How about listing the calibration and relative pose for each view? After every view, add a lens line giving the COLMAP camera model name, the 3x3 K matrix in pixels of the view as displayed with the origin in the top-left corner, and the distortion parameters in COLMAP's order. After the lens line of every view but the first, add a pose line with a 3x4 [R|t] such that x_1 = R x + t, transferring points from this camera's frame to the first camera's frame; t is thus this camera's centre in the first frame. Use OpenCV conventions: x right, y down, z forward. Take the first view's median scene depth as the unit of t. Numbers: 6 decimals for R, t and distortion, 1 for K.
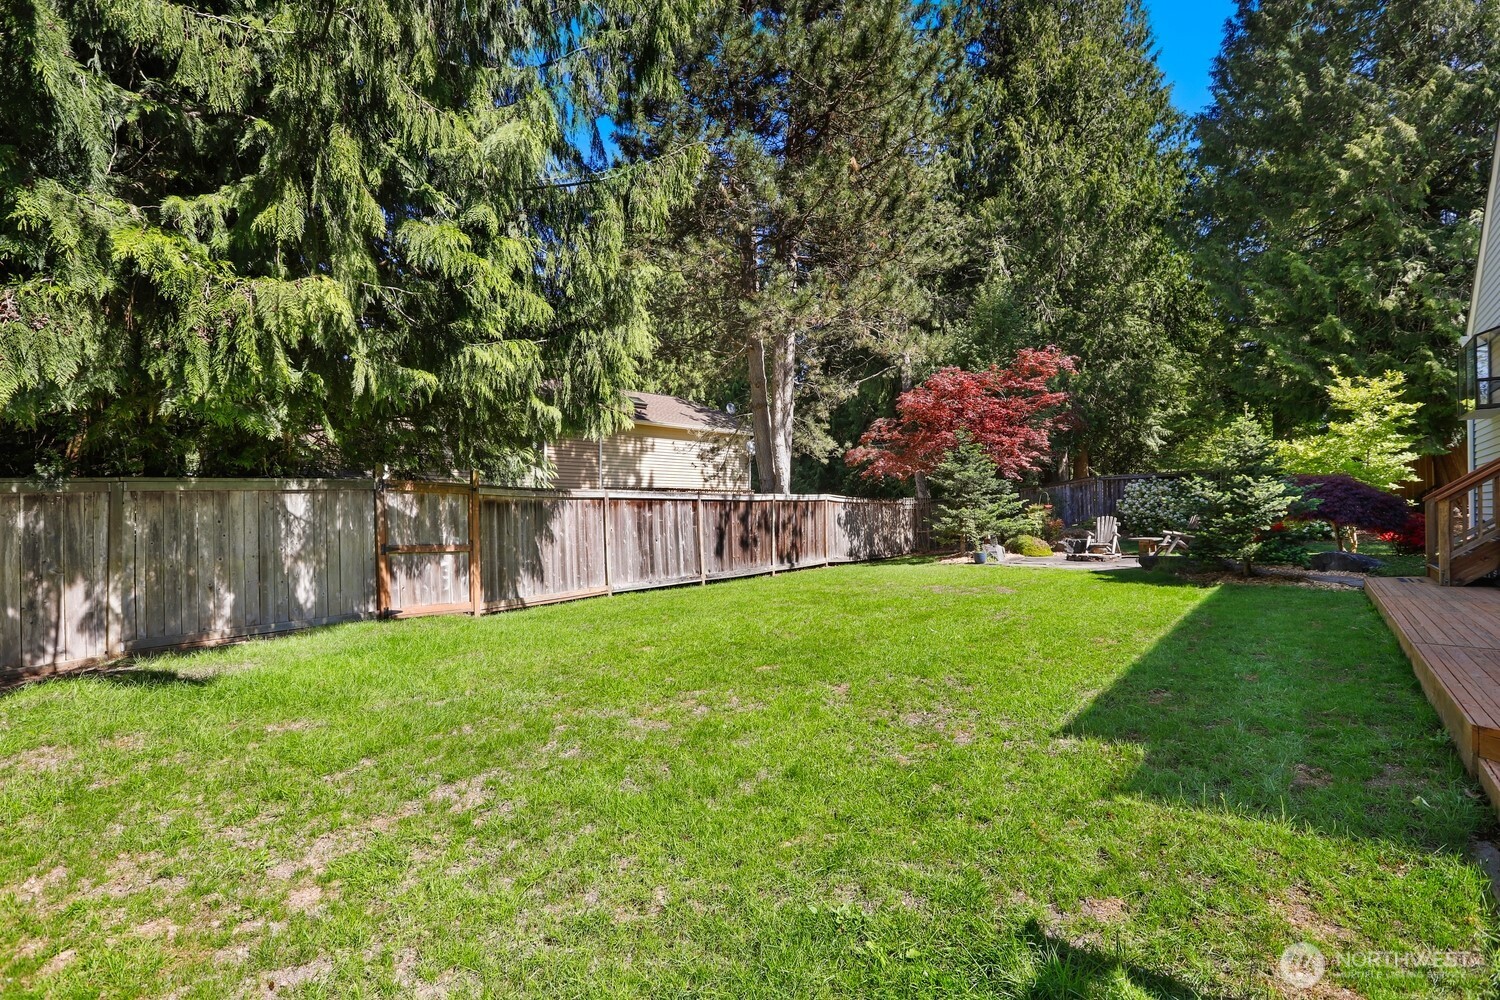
lens RADIAL K [[686.0, 0, 750.0], [0, 686.0, 500.0], [0, 0, 1]] dist [-0.024410, 0.006115]
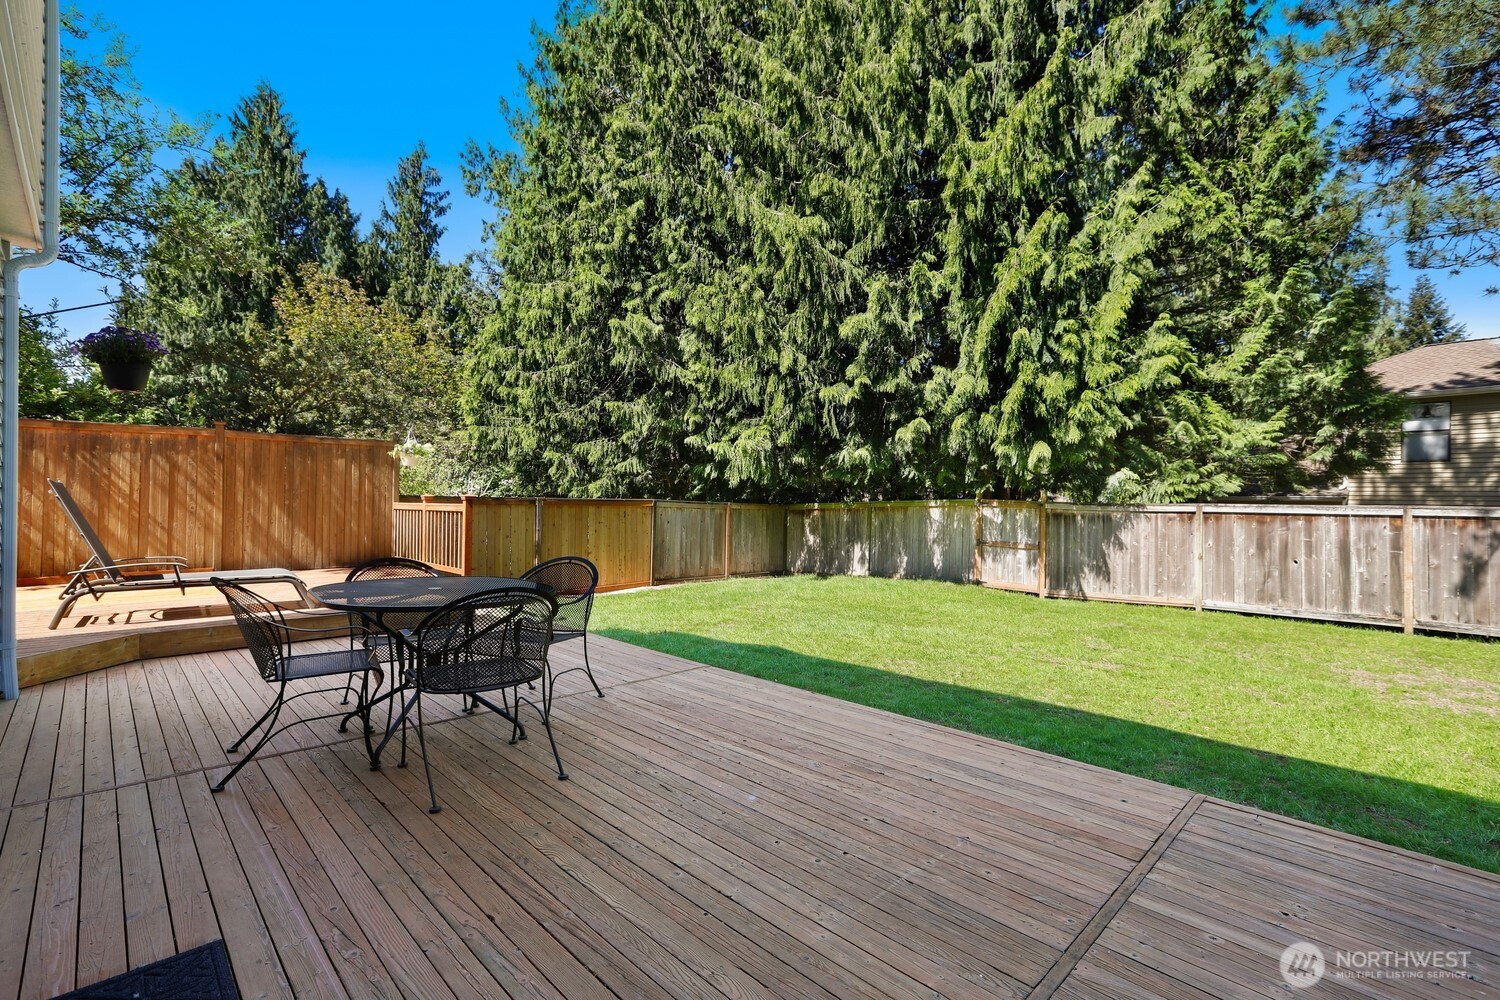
lens RADIAL K [[686.0, 0, 750.0], [0, 686.0, 500.0], [0, 0, 1]] dist [-0.024410, 0.006115]
pose [[-0.110089, 0.000917, -0.993921, 0.750511], [0.004637, 0.999989, 0.000409, -0.020408], [0.993911, -0.004563, -0.110092, 0.415318]]
